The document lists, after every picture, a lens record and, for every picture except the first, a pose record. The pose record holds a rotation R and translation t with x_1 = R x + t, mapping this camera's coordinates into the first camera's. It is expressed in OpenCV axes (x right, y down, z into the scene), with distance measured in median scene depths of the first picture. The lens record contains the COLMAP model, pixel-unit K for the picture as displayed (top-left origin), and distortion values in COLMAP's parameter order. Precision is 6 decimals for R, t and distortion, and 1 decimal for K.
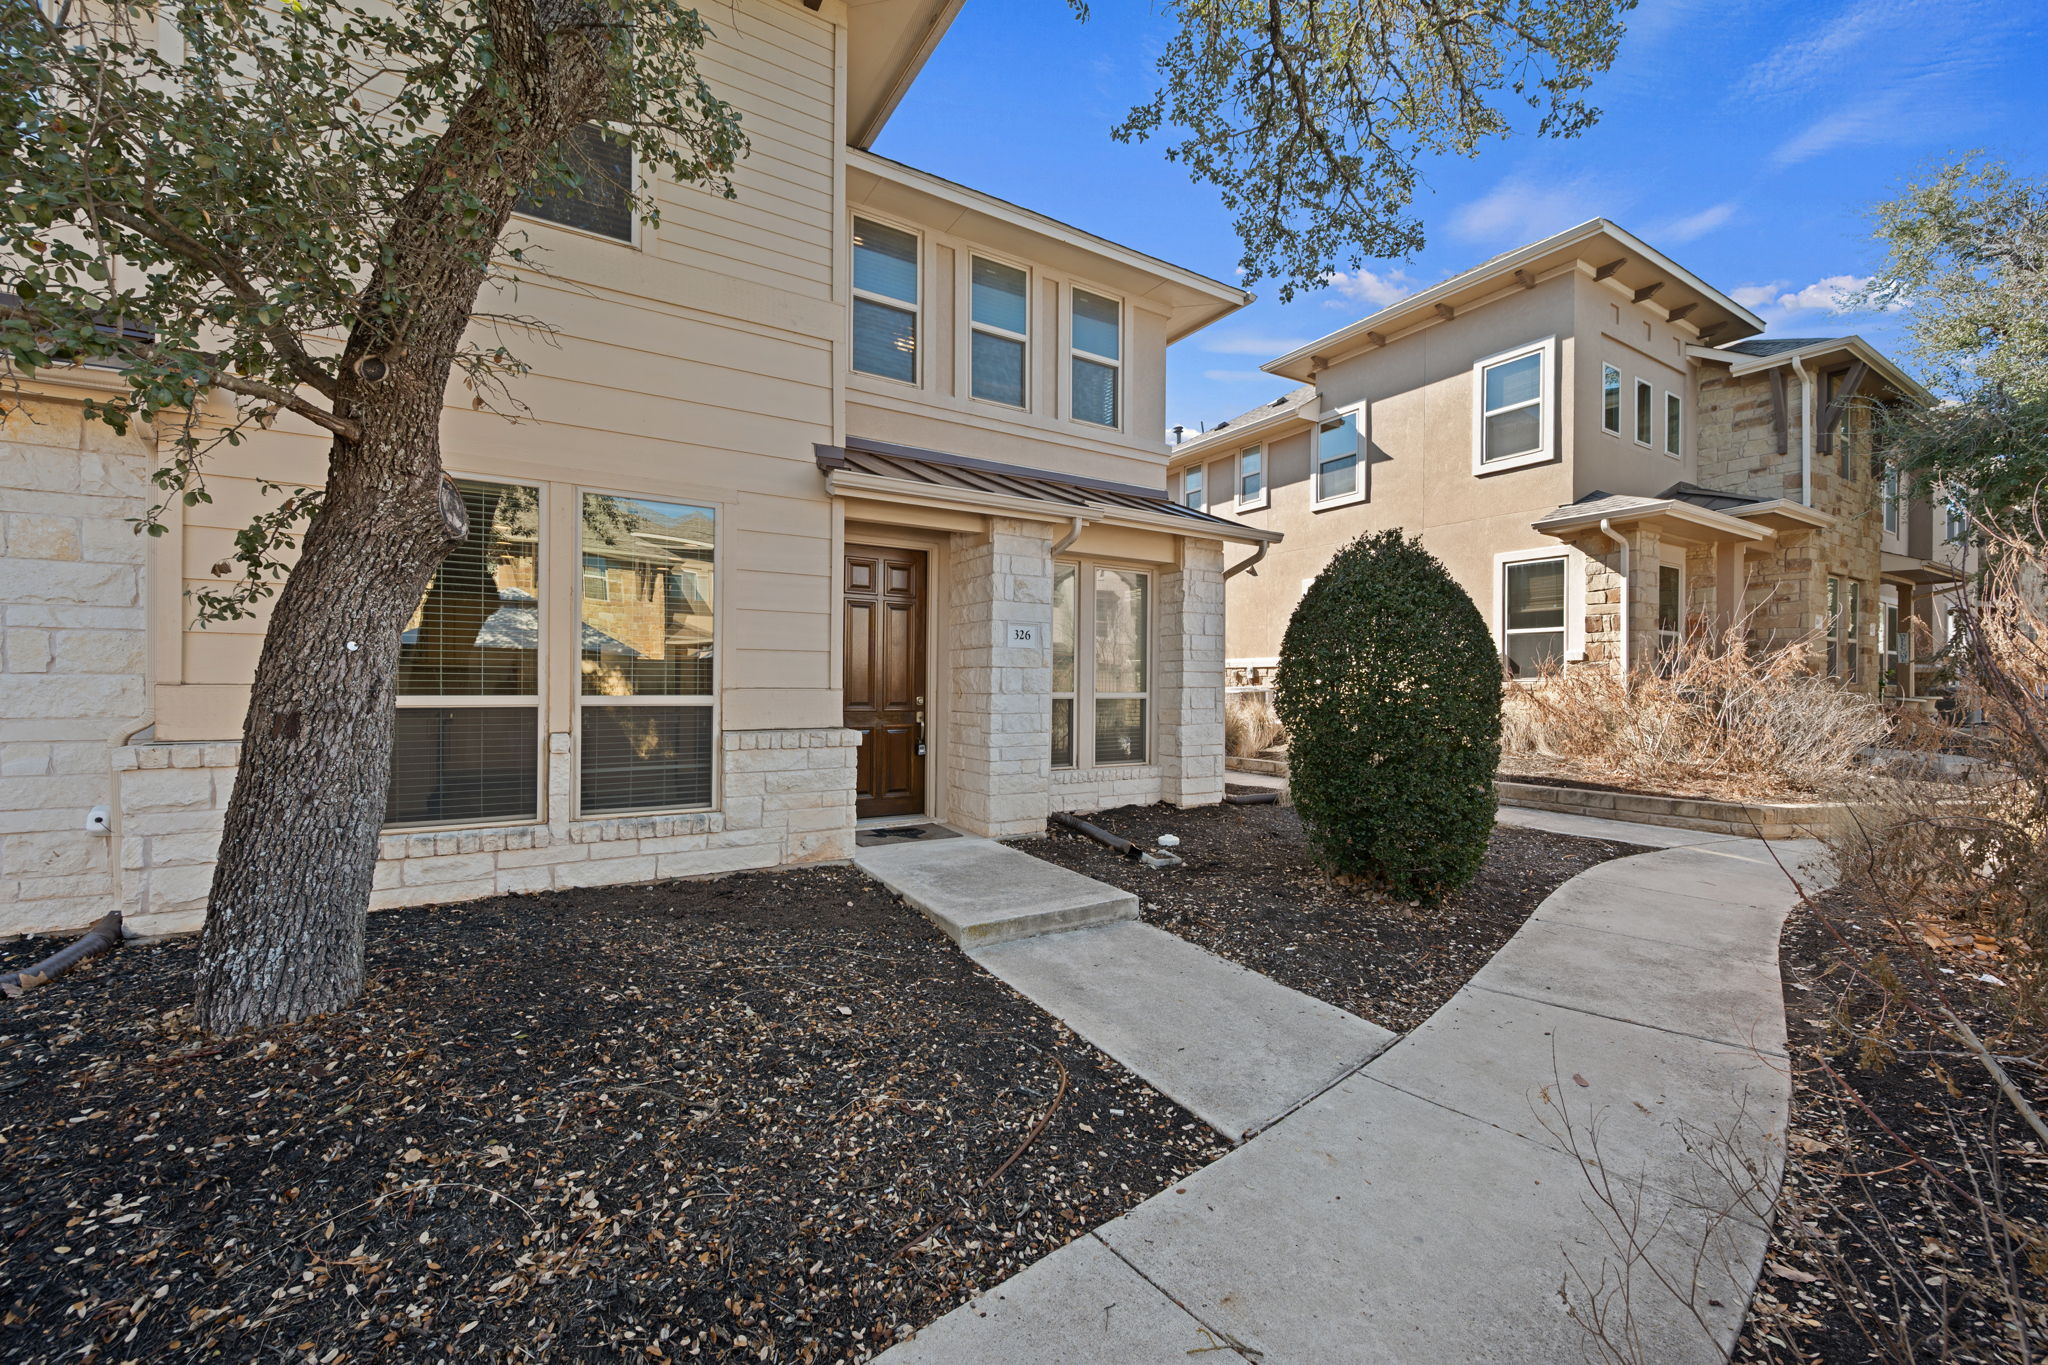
lens RADIAL K [[799.7, 0, 1027.3], [0, 799.7, 681.9], [0, 0, 1]] dist [0.002265, 0.000364]
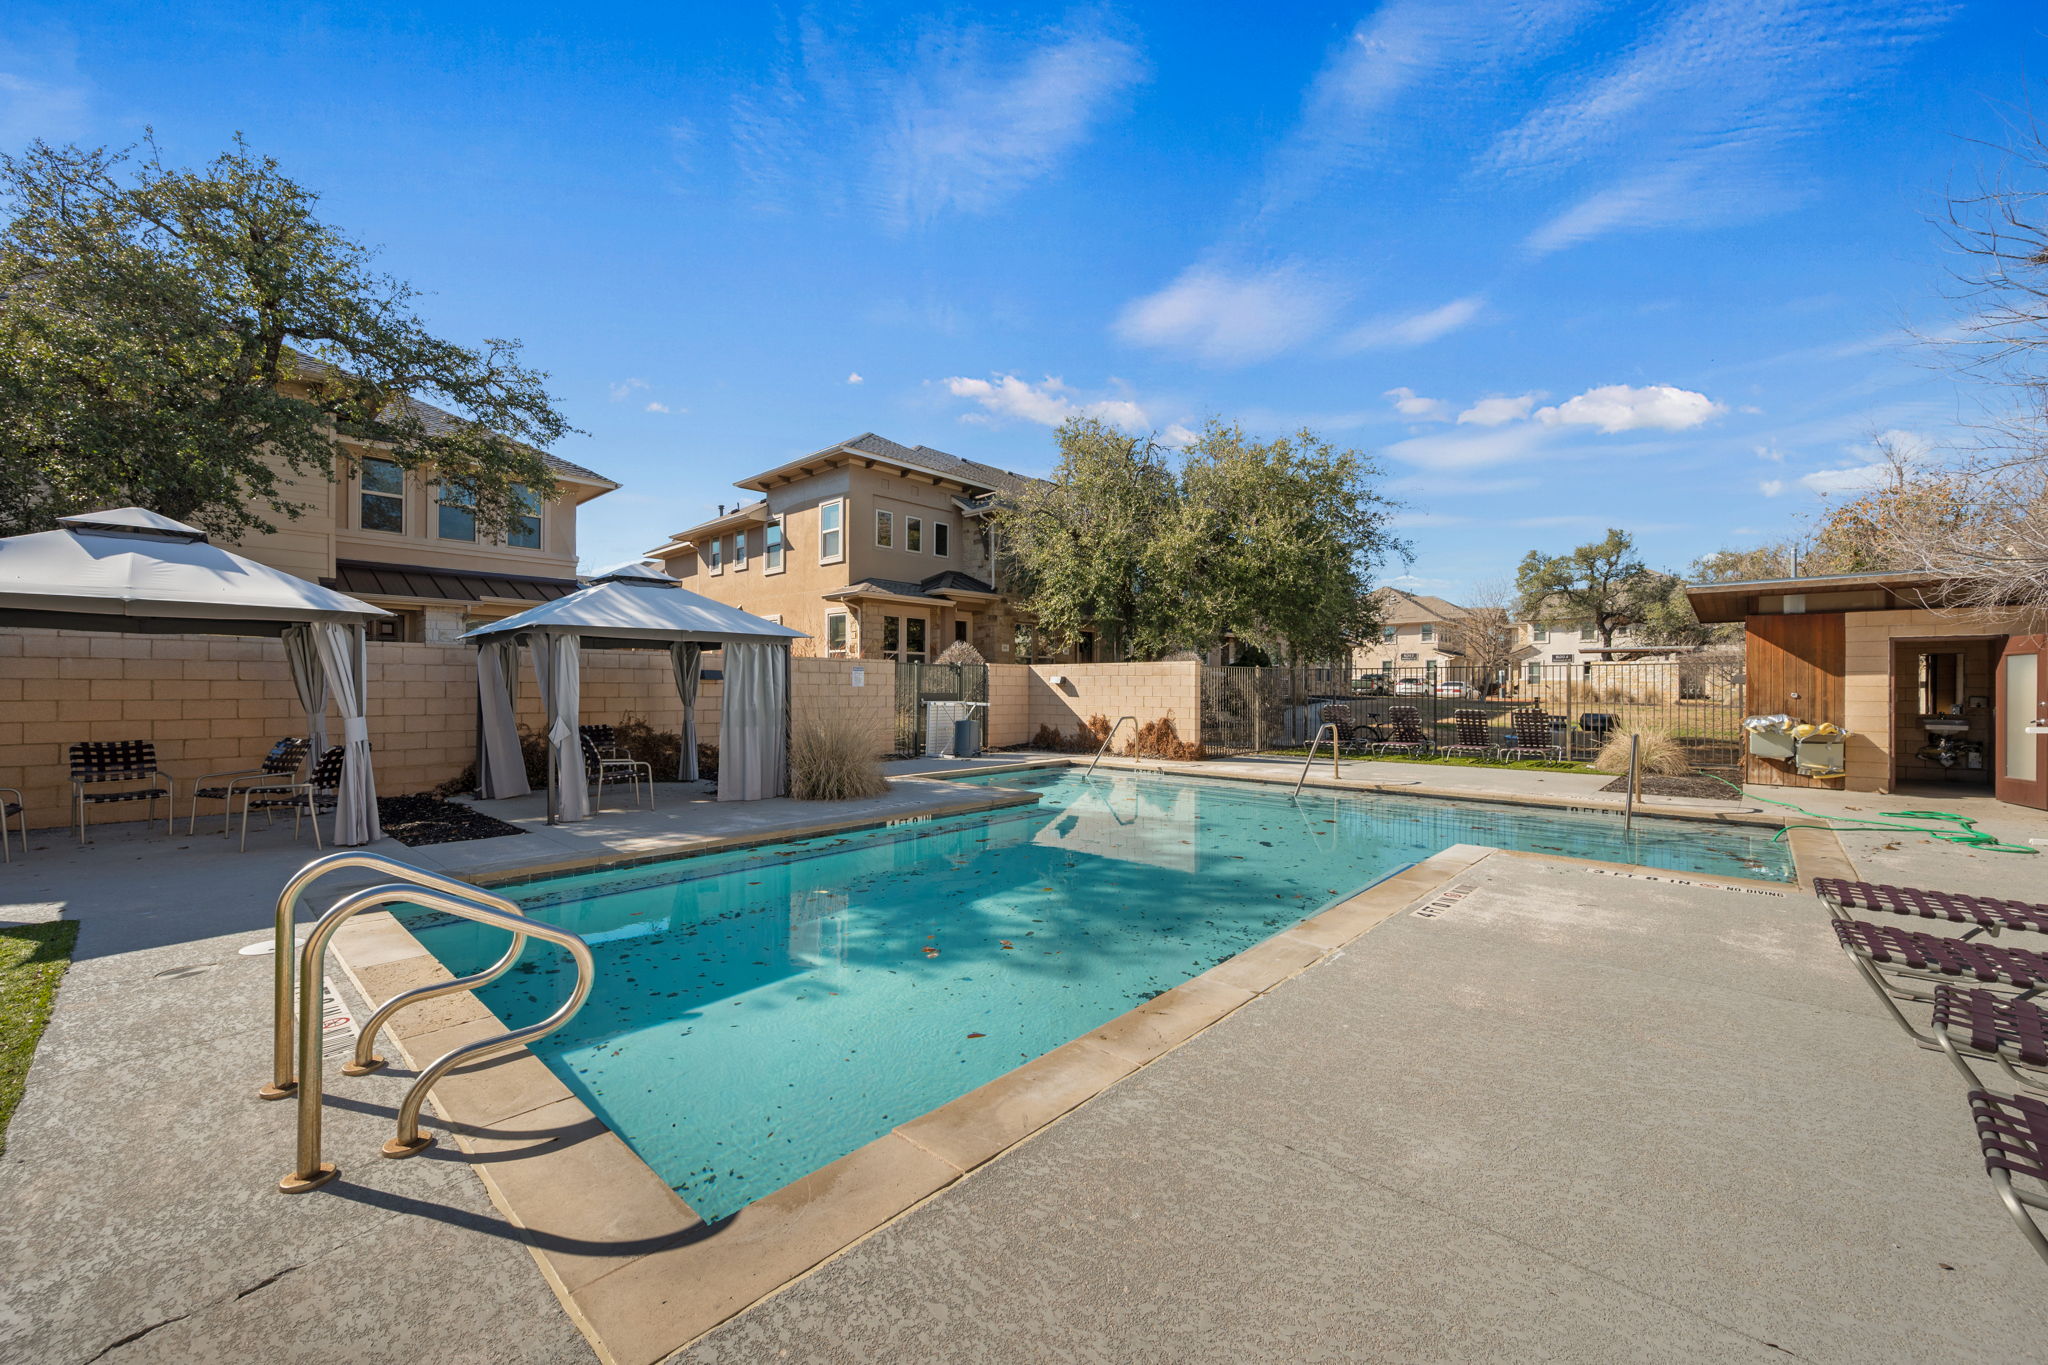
lens RADIAL K [[799.7, 0, 1020.2], [0, 799.7, 683.5], [0, 0, 1]] dist [0.002265, 0.000364]
pose [[0.963971, -0.000369, 0.266008, 0.505078], [0.000858, 0.999998, -0.001721, 0.013647], [-0.266006, 0.001887, 0.963969, -0.847772]]
